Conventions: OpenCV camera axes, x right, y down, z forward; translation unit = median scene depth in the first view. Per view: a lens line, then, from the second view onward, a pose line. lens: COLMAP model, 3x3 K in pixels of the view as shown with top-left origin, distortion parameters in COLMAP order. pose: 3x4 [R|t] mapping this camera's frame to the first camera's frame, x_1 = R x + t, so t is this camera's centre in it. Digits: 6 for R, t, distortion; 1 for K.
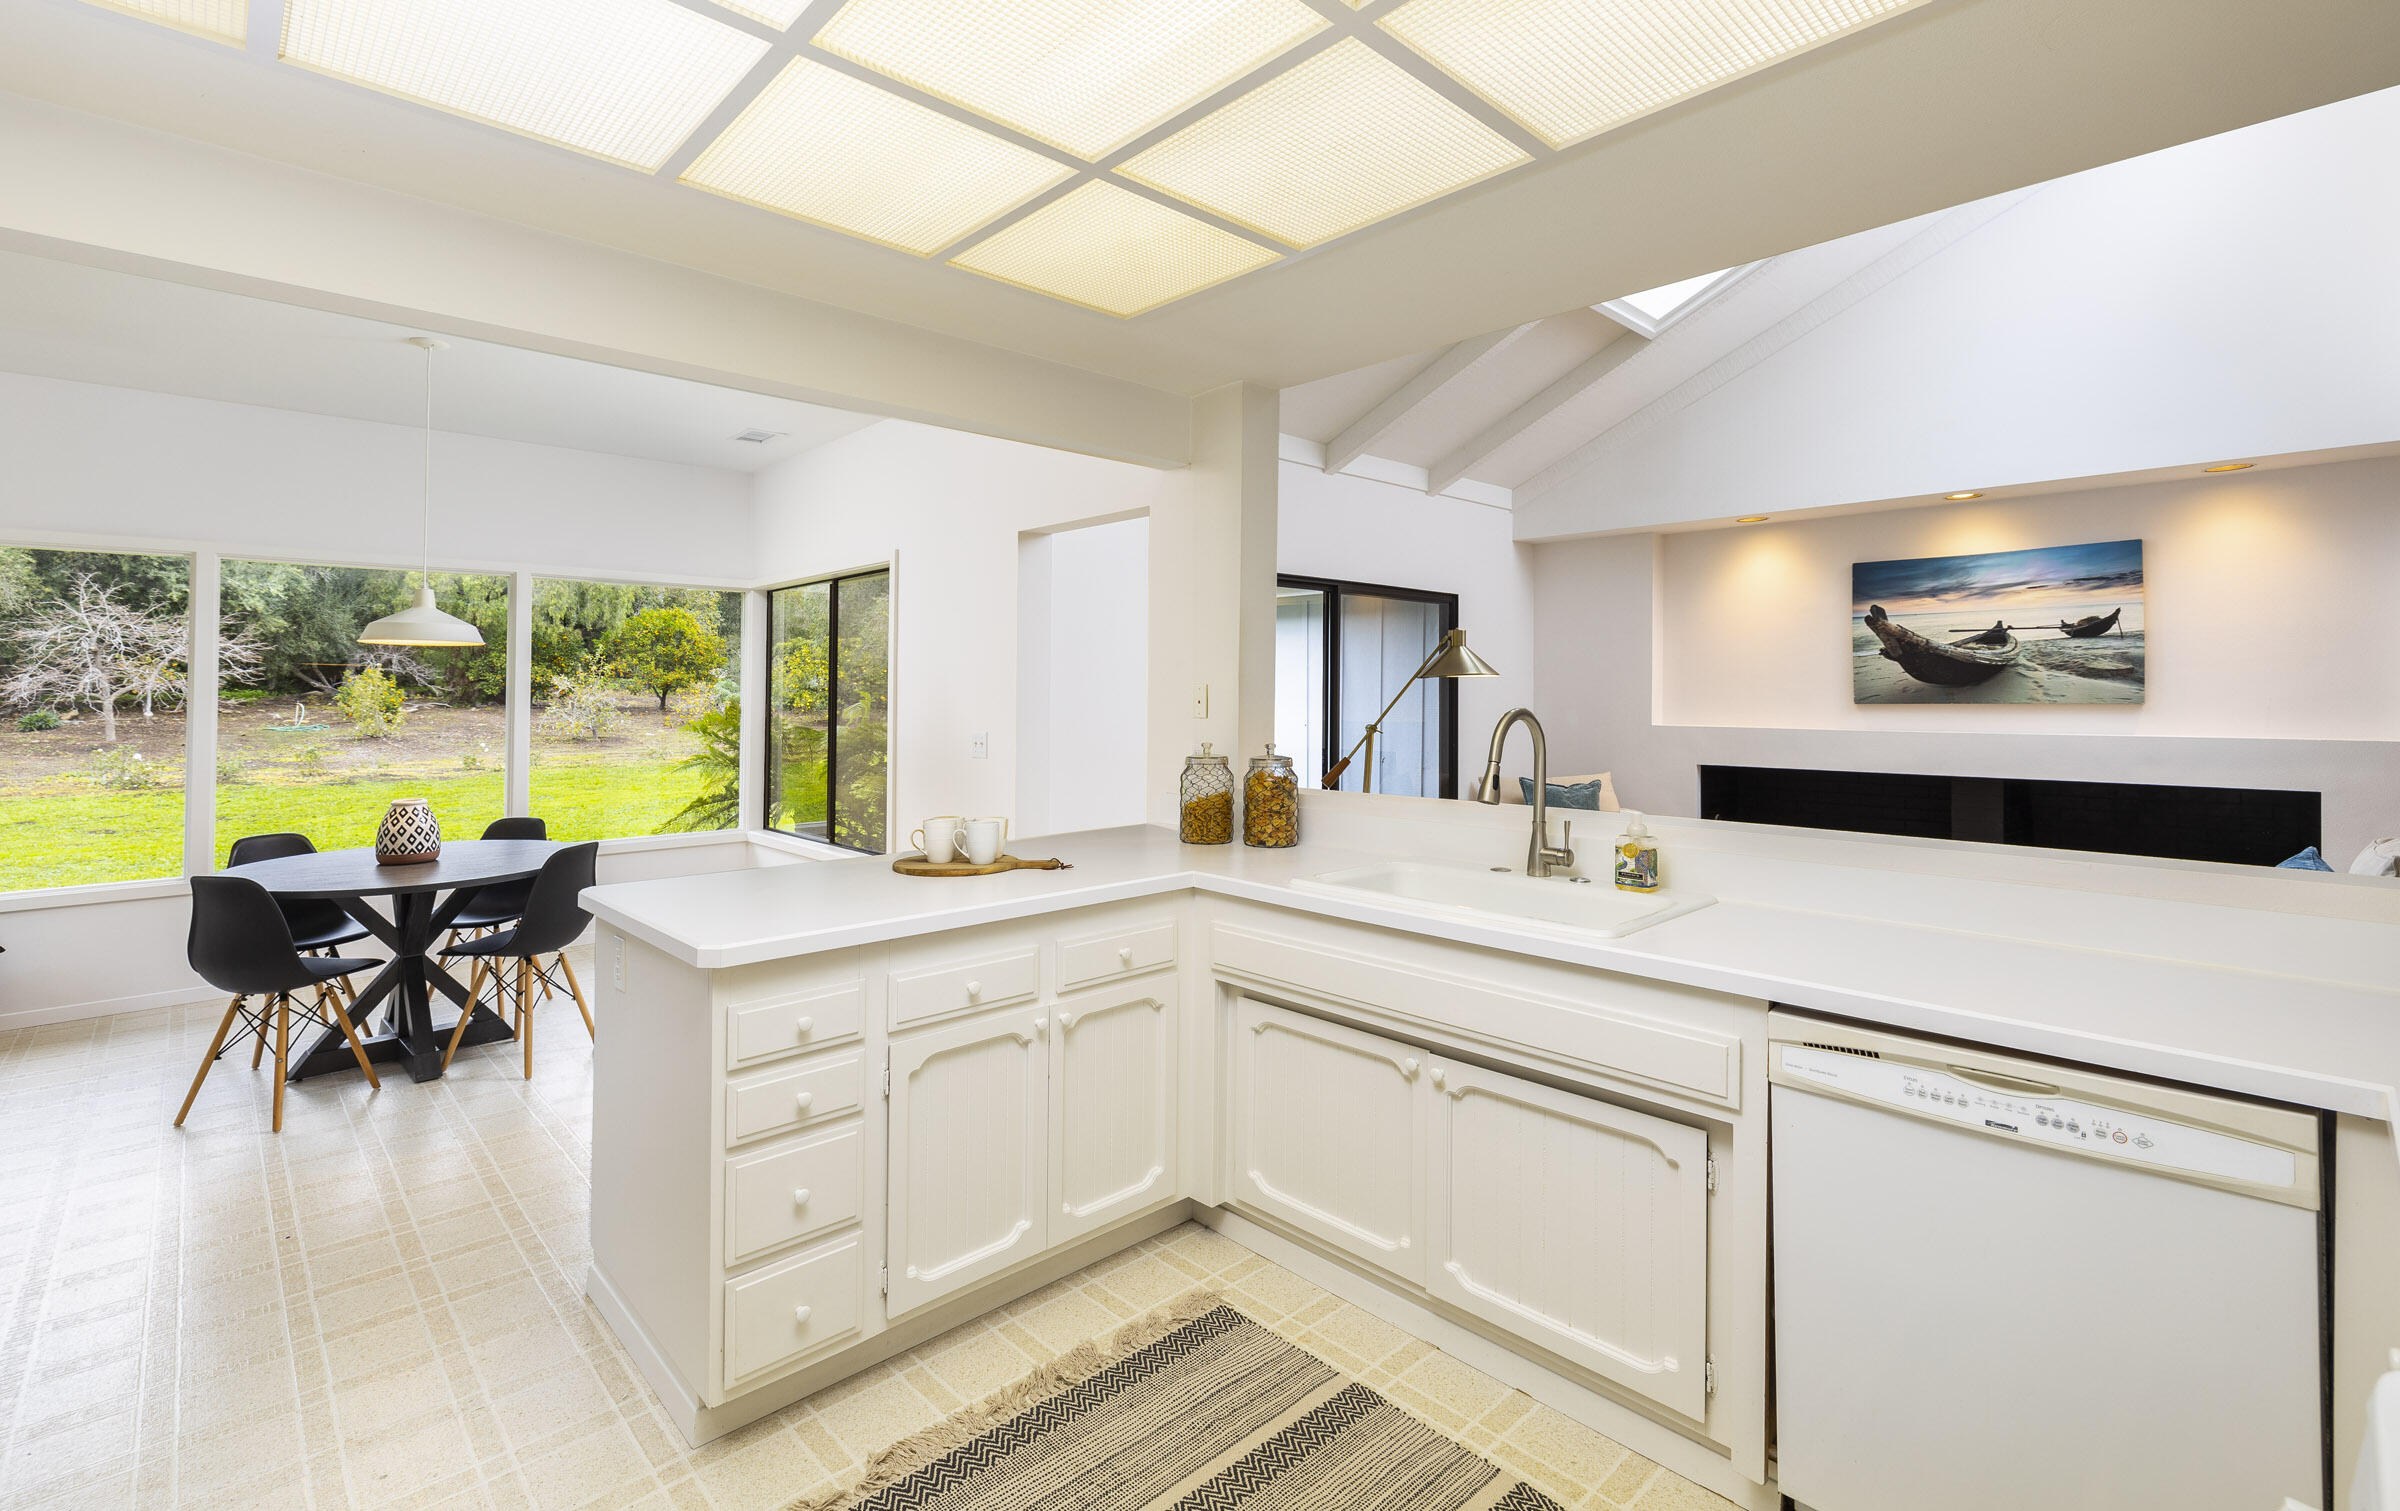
lens RADIAL K [[1060.1, 0, 1137.0], [0, 1060.1, 684.2], [0, 0, 1]] dist [-0.001236, -0.000122]
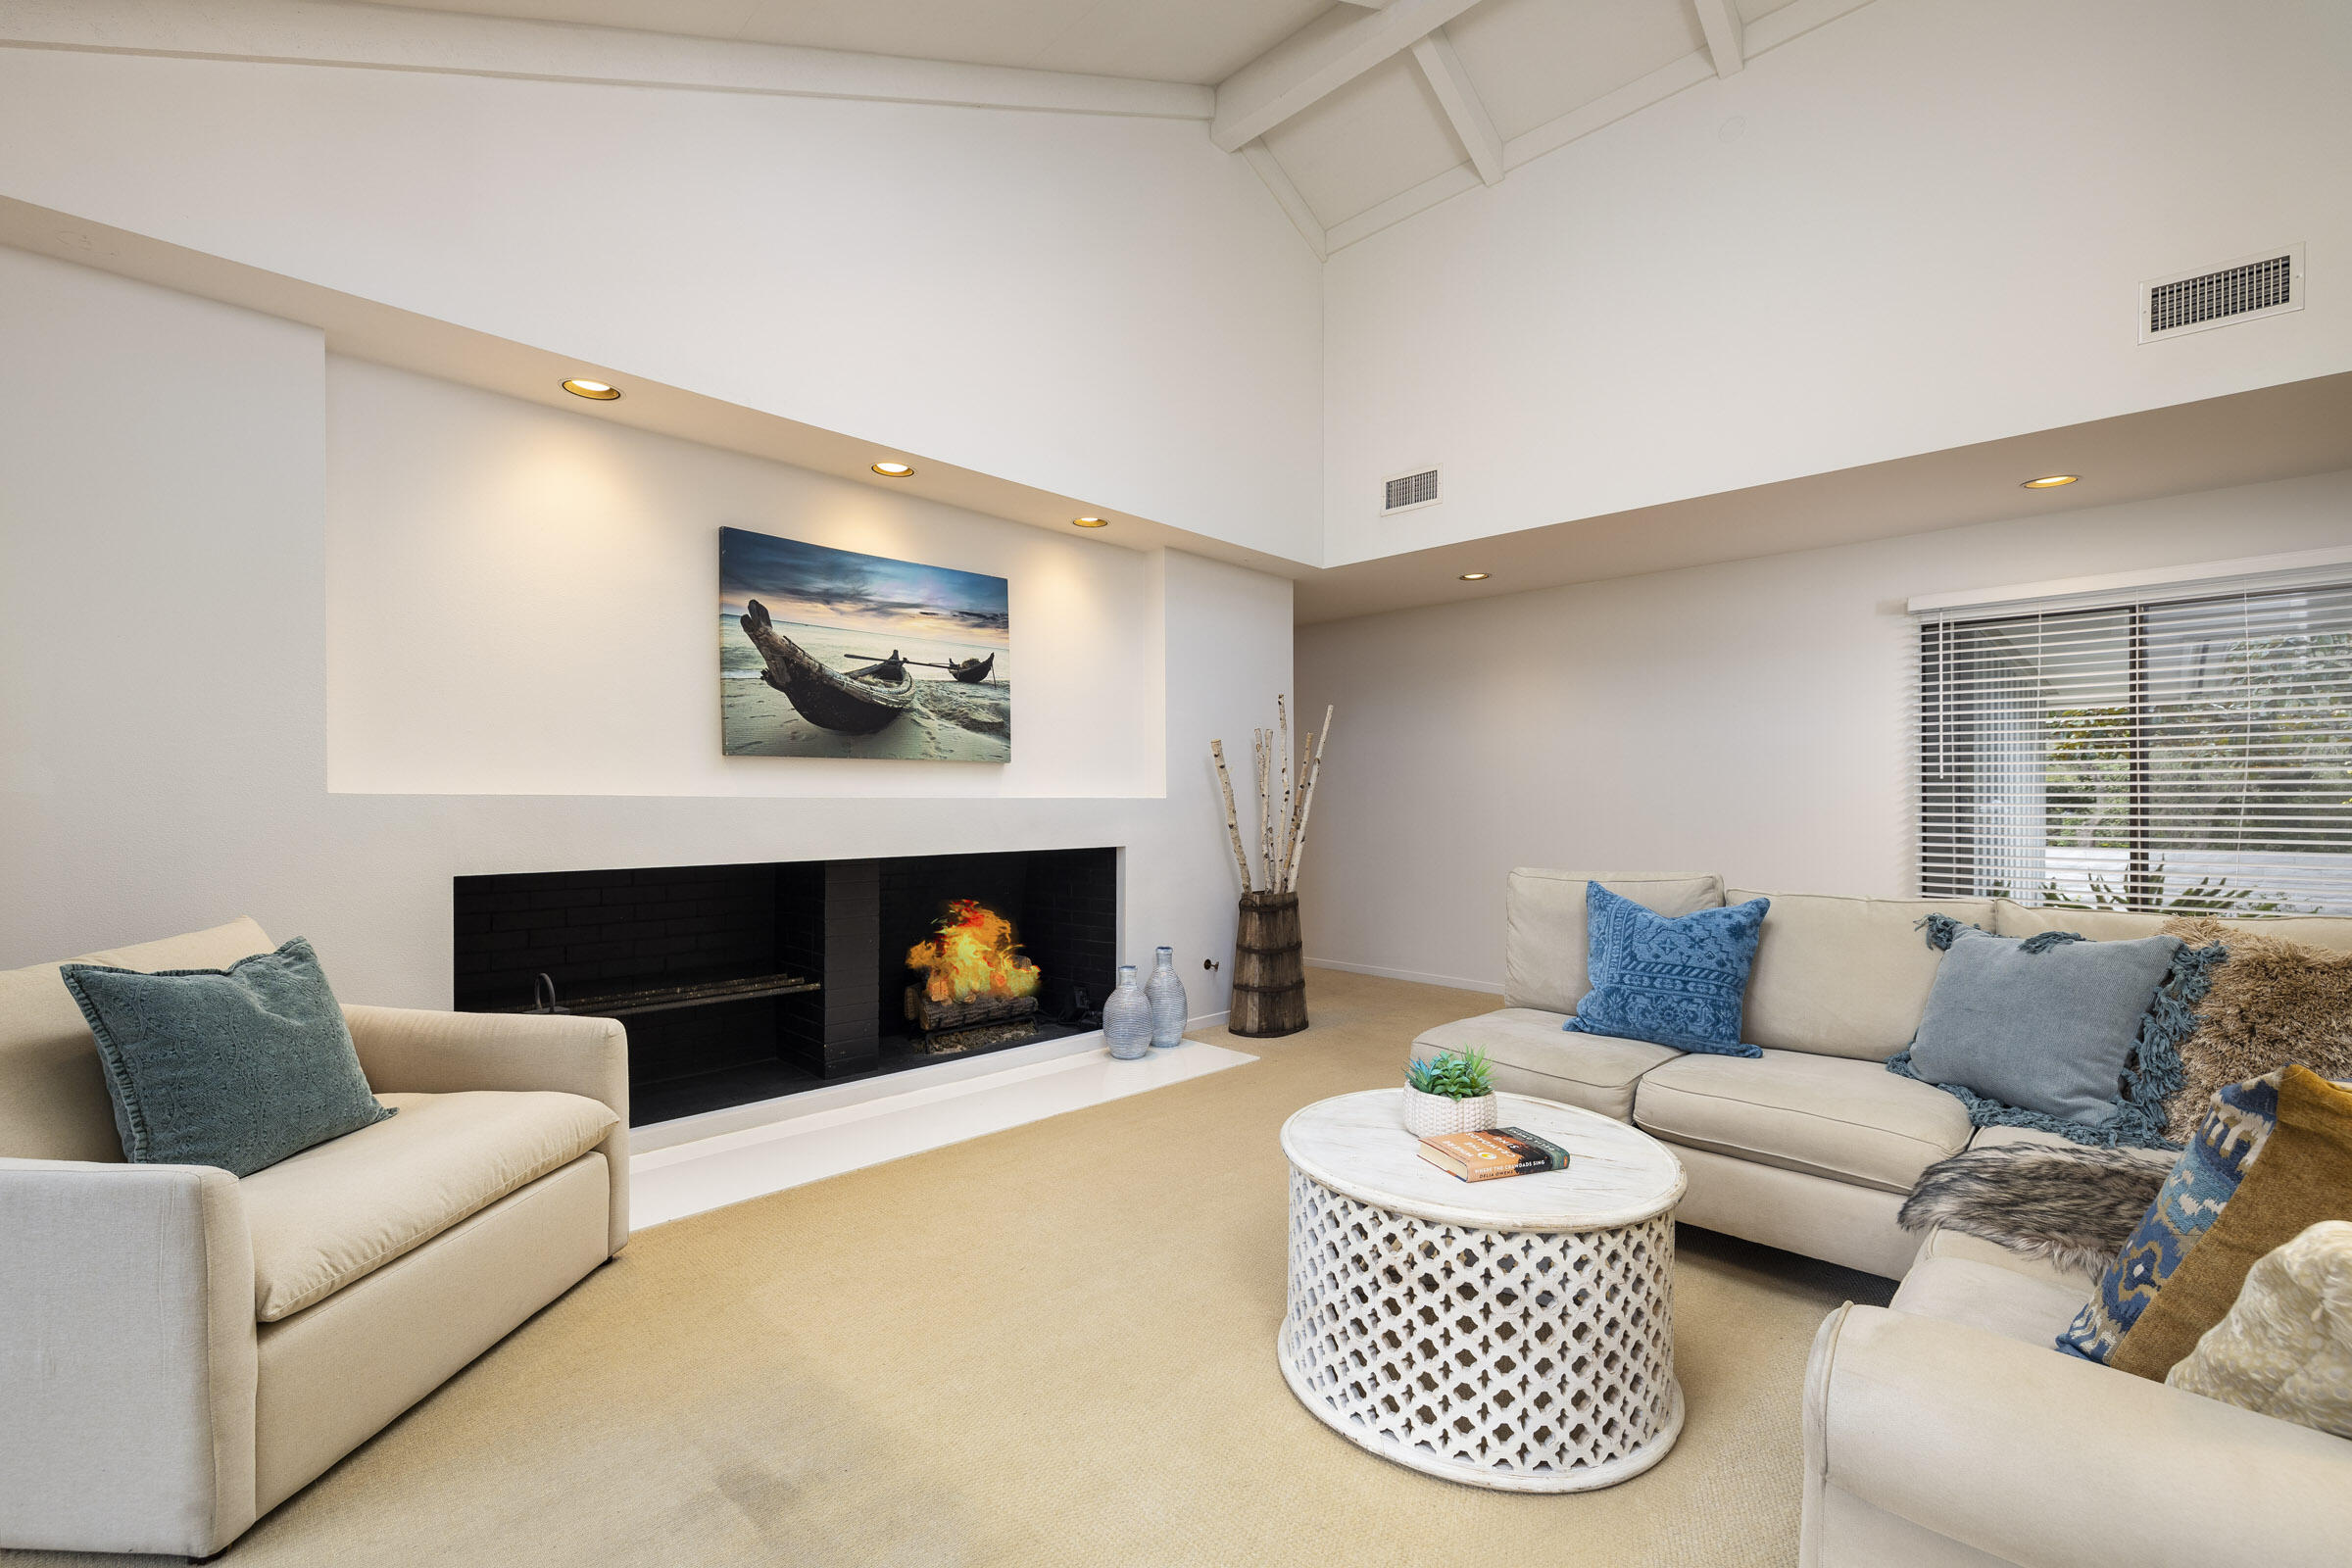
lens RADIAL K [[986.8, 0, 1175.9], [0, 986.8, 801.6], [0, 0, 1]] dist [0.003157, 0.000049]
pose [[-0.078025, -0.003350, 0.996946, 0.090514], [-0.012625, 0.999917, 0.002372, 0.043510], [-0.996871, -0.012402, -0.078060, 0.833044]]
